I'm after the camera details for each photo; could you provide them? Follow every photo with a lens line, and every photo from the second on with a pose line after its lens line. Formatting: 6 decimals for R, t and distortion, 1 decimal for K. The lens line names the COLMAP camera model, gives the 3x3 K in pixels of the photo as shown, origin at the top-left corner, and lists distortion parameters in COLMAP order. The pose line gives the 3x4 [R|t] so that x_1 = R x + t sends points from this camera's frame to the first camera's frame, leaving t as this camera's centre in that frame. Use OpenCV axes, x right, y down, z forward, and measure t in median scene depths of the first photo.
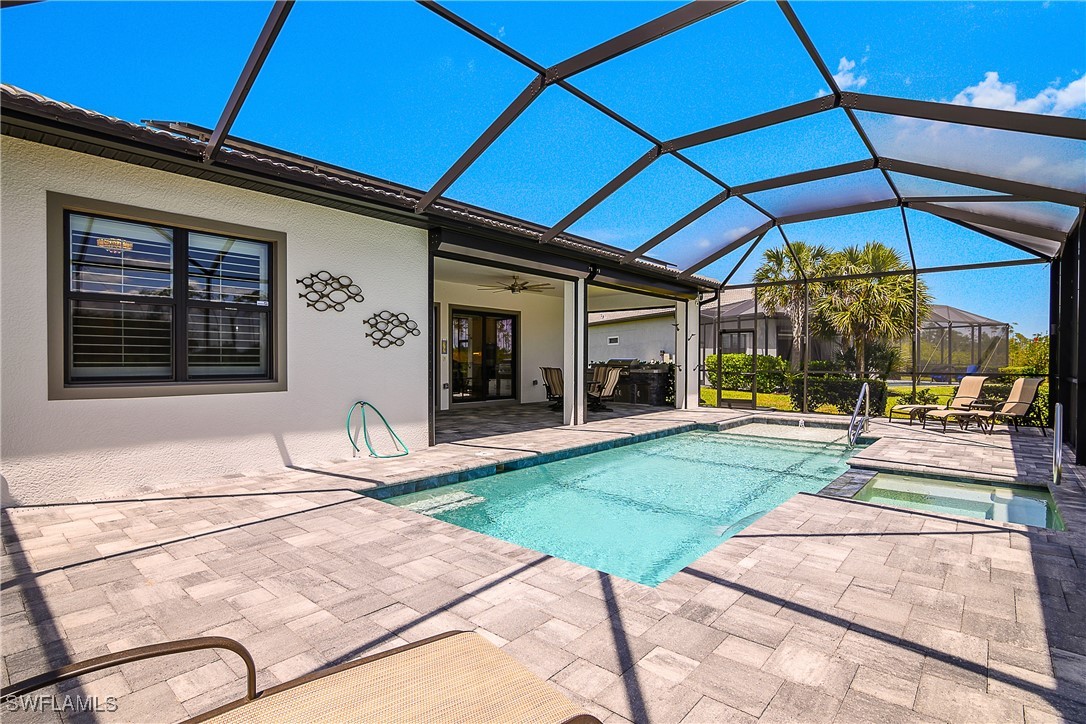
lens RADIAL K [[524.8, 0, 537.2], [0, 524.8, 363.4], [0, 0, 1]] dist [-0.021241, 0.003490]
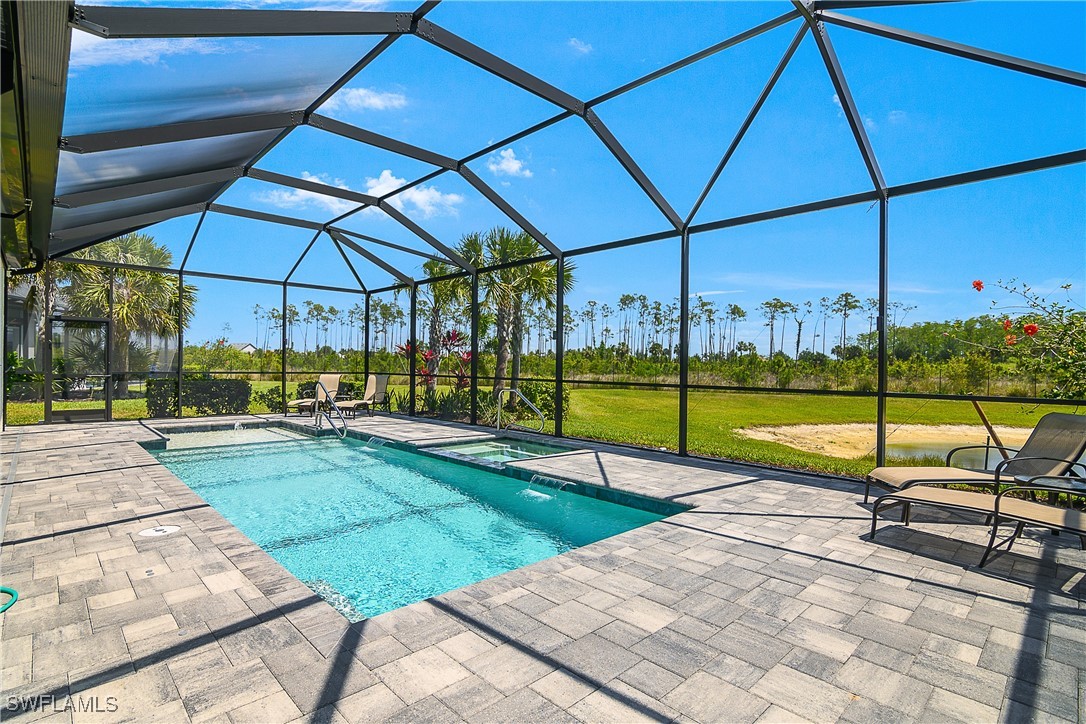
lens RADIAL K [[524.8, 0, 536.5], [0, 524.8, 366.3], [0, 0, 1]] dist [-0.021241, 0.003490]
pose [[0.097023, -0.001089, 0.995282, -1.291229], [-0.009726, 0.999951, 0.002043, -0.010741], [-0.995235, -0.009878, 0.097008, 1.190904]]
